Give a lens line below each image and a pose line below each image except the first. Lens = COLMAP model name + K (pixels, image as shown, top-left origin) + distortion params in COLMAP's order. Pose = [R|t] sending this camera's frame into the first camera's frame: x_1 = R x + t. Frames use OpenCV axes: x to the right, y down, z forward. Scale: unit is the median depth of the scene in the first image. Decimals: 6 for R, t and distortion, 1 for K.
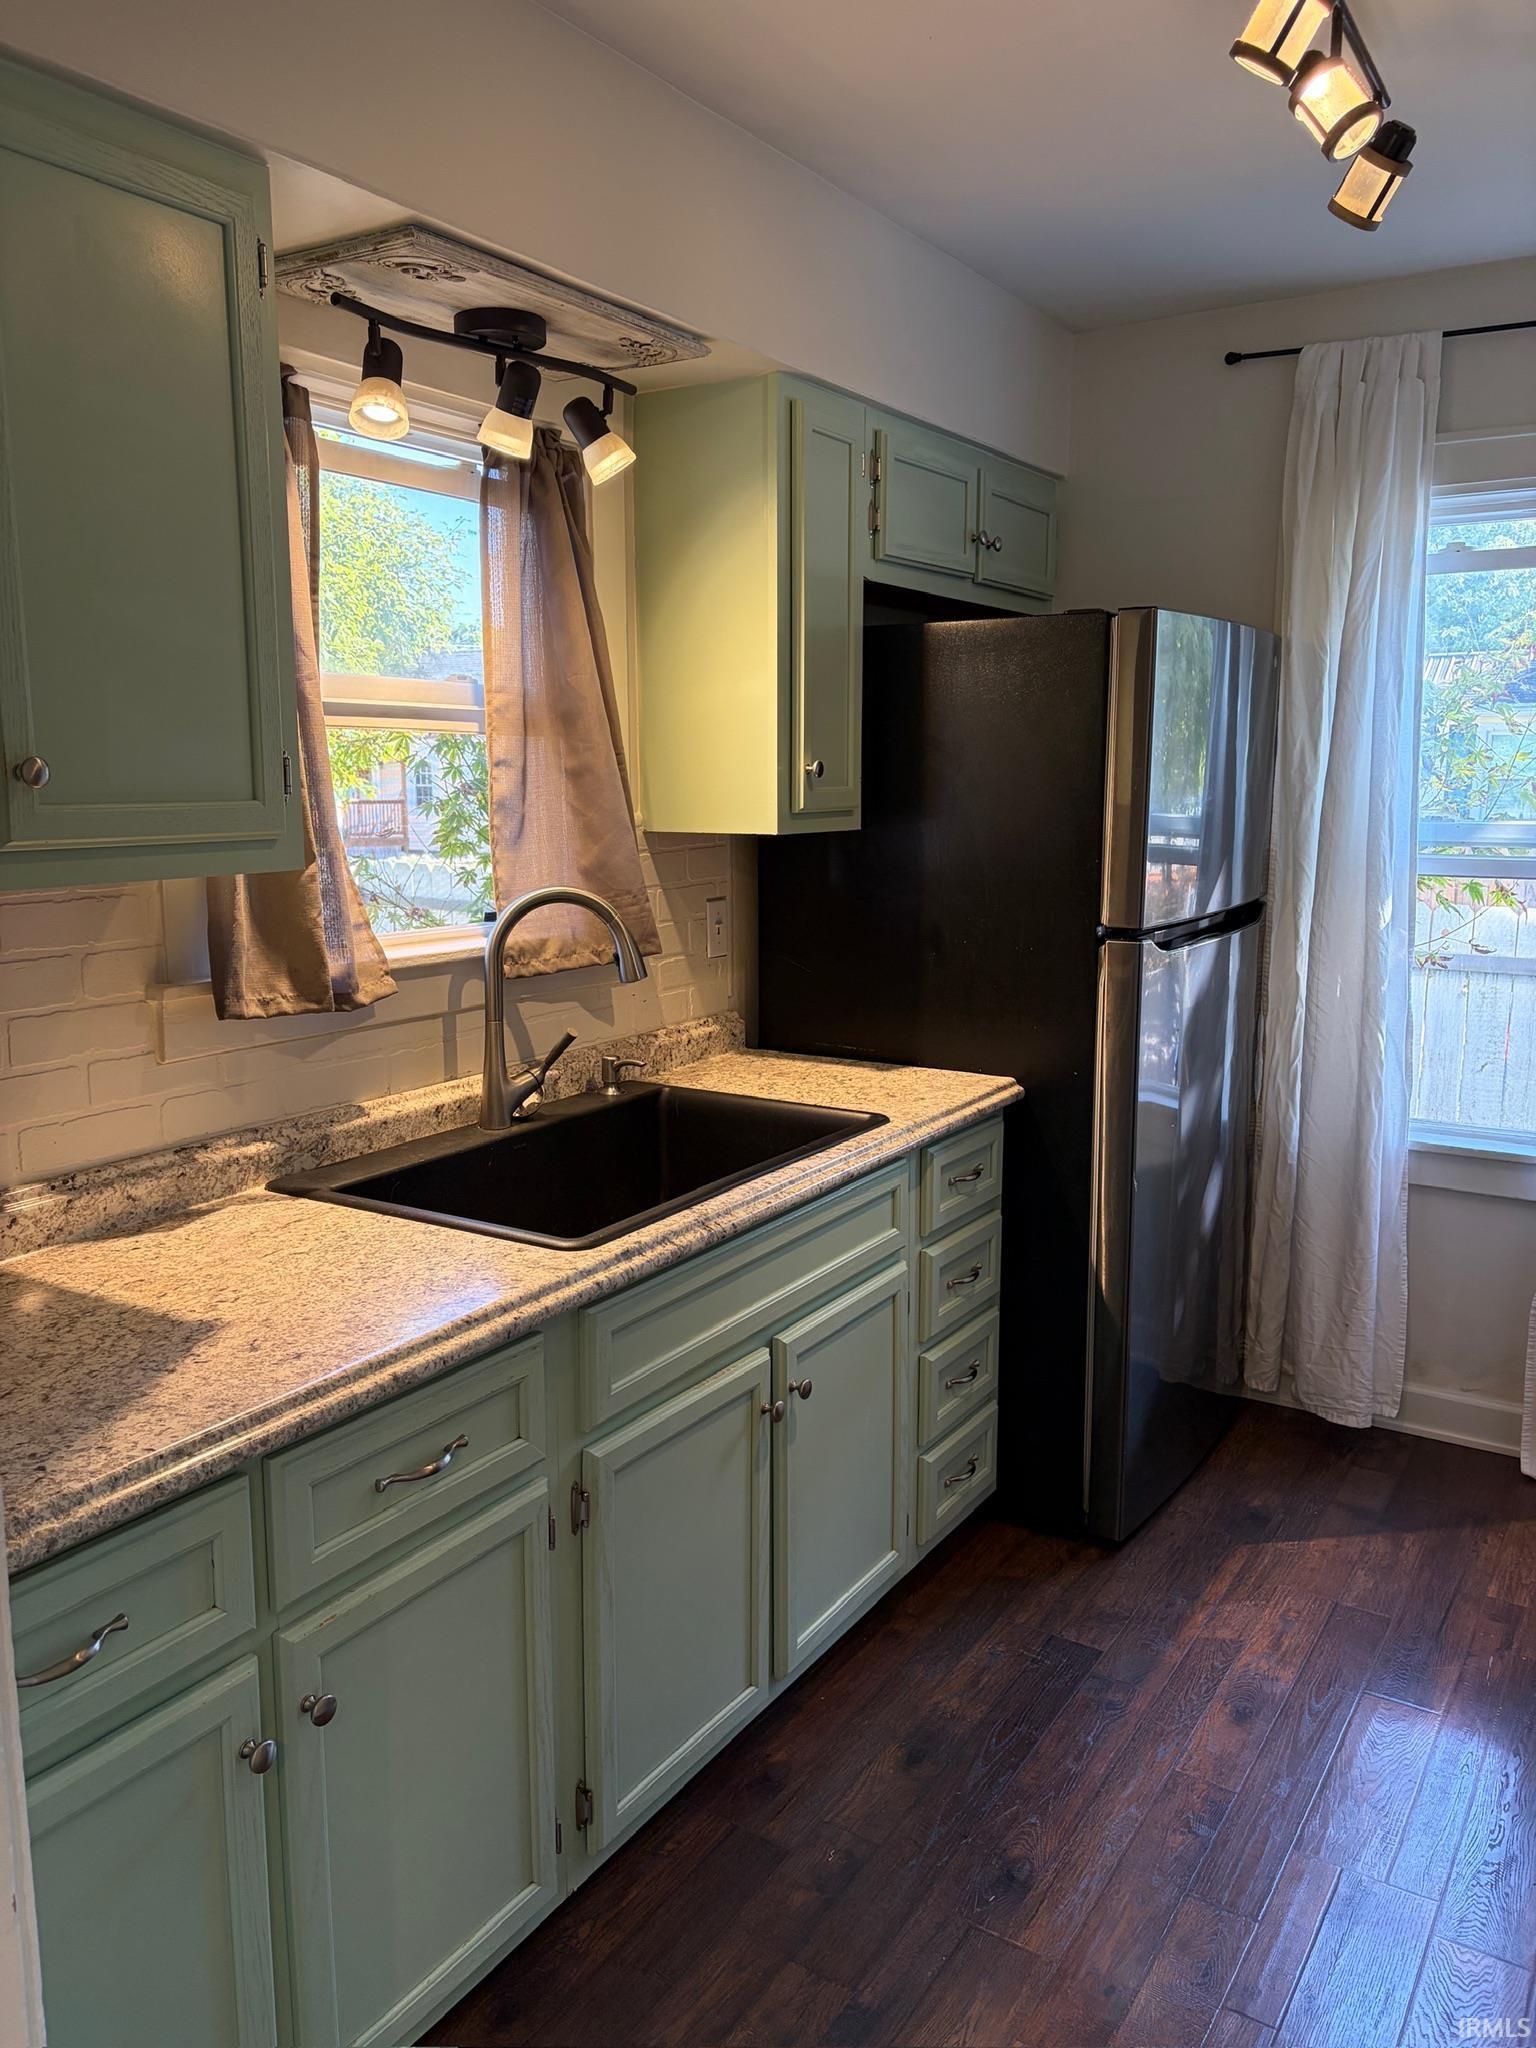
lens RADIAL K [[1564.2, 0, 766.7], [0, 1564.2, 1017.8], [0, 0, 1]] dist [0.070369, -0.064259]
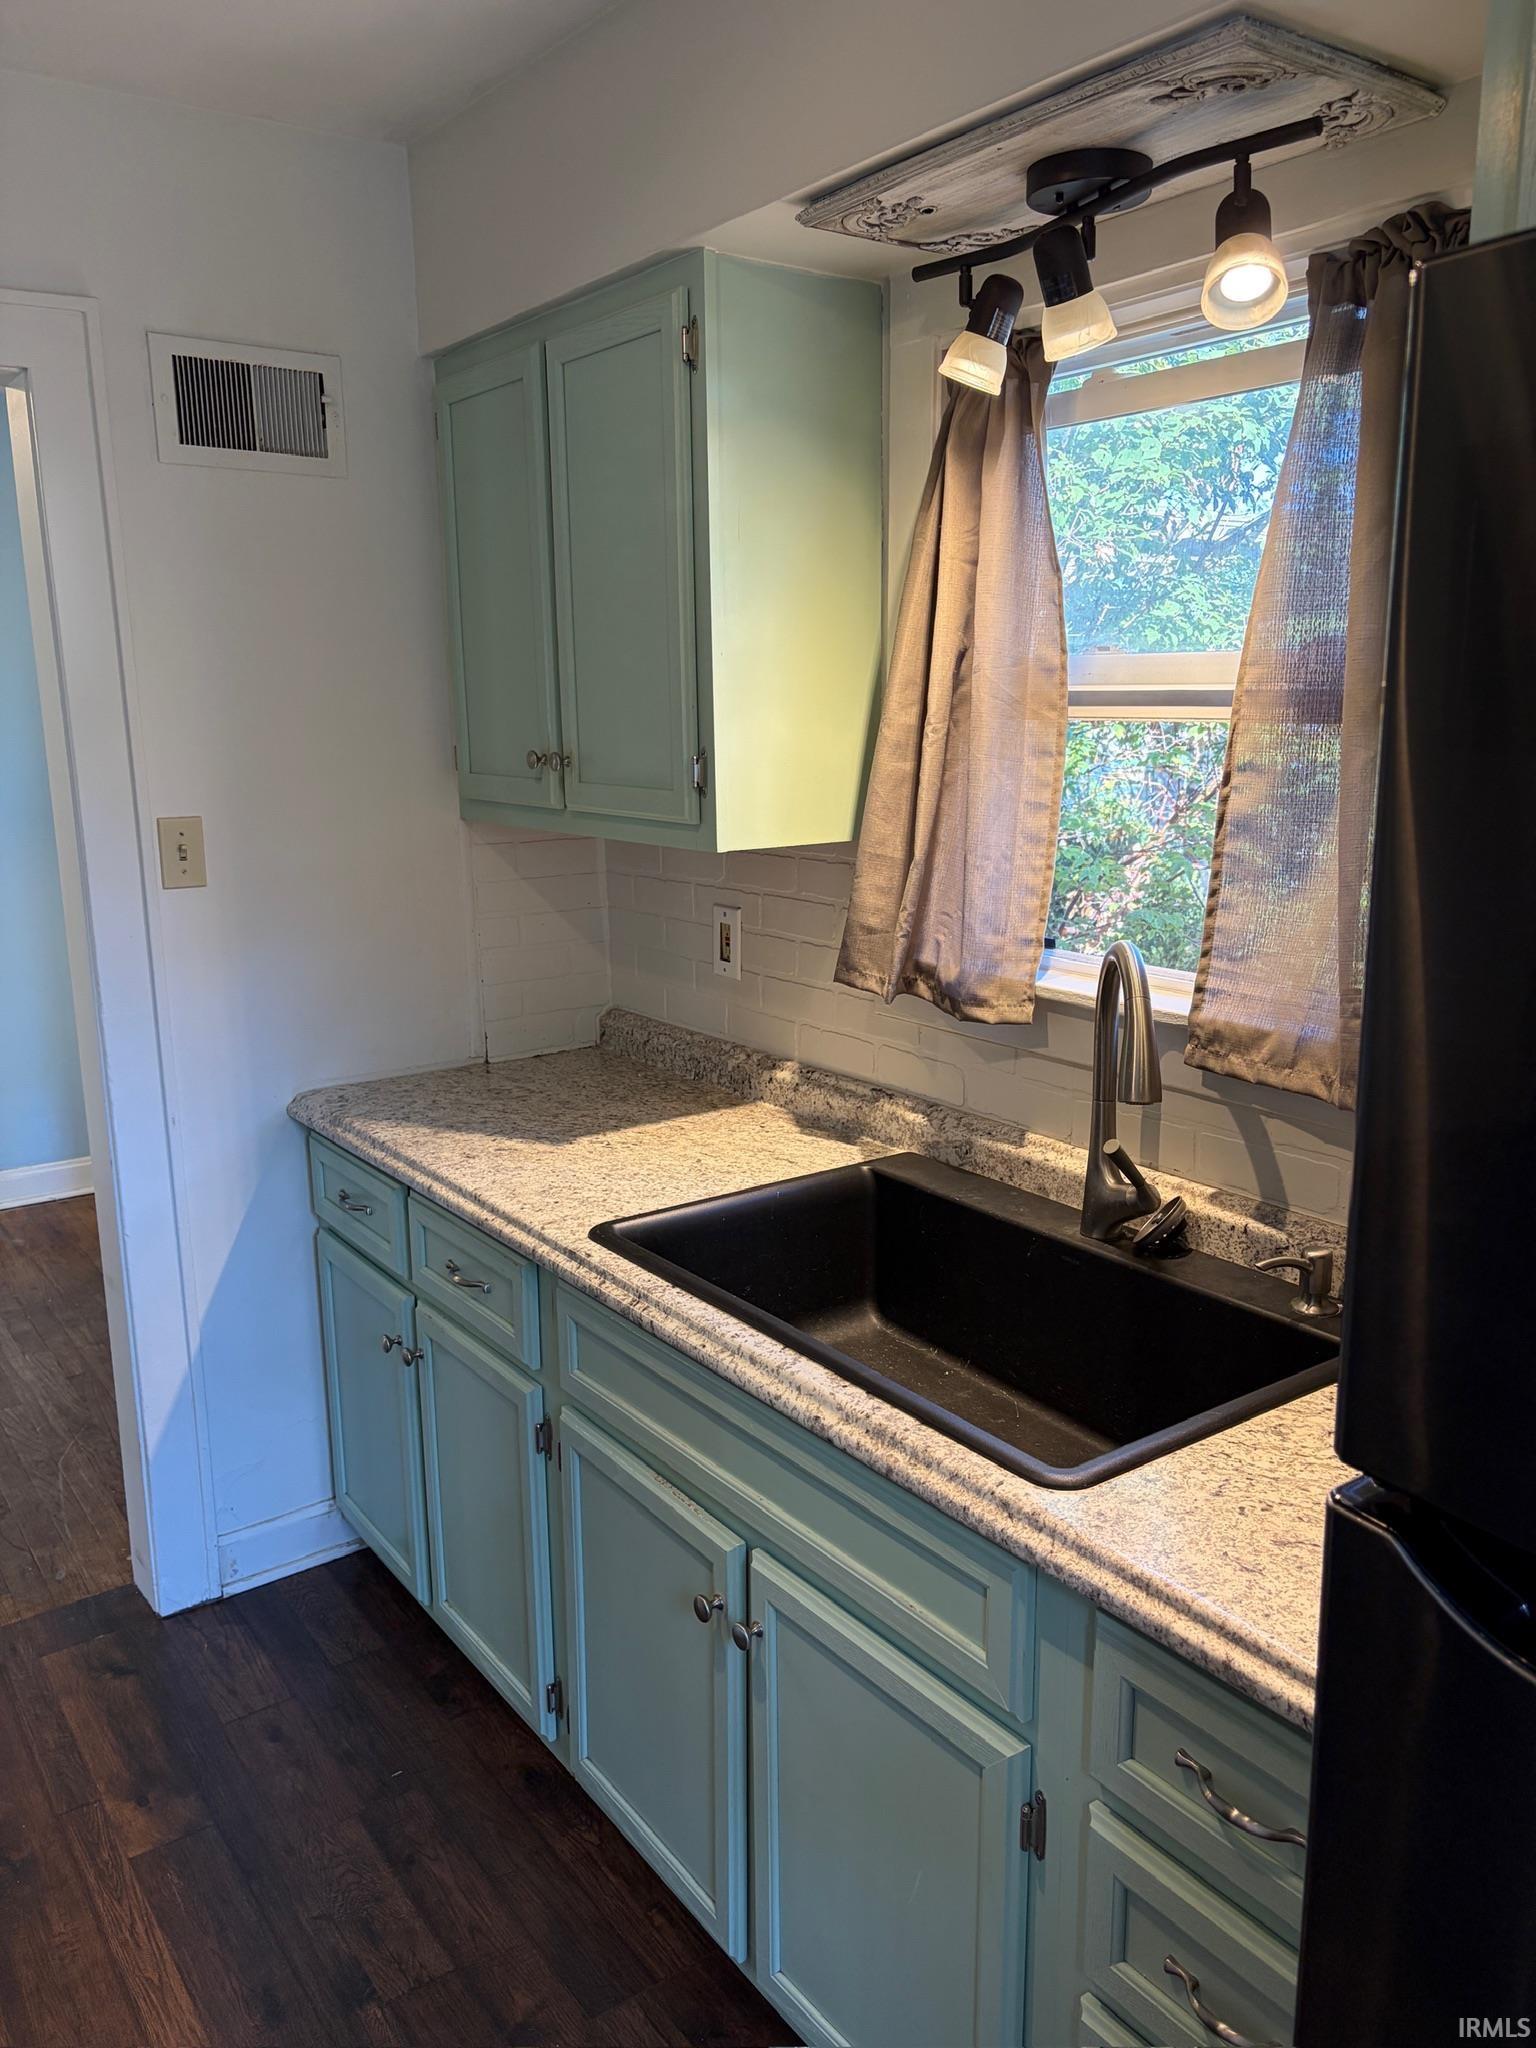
lens RADIAL K [[1564.2, 0, 770.2], [0, 1564.2, 1024.6], [0, 0, 1]] dist [0.070369, -0.064259]
pose [[-0.387447, 0.192884, -0.901488, 0.699830], [-0.136223, 0.955154, 0.262913, -0.258480], [0.911772, 0.224669, -0.343797, 1.335151]]
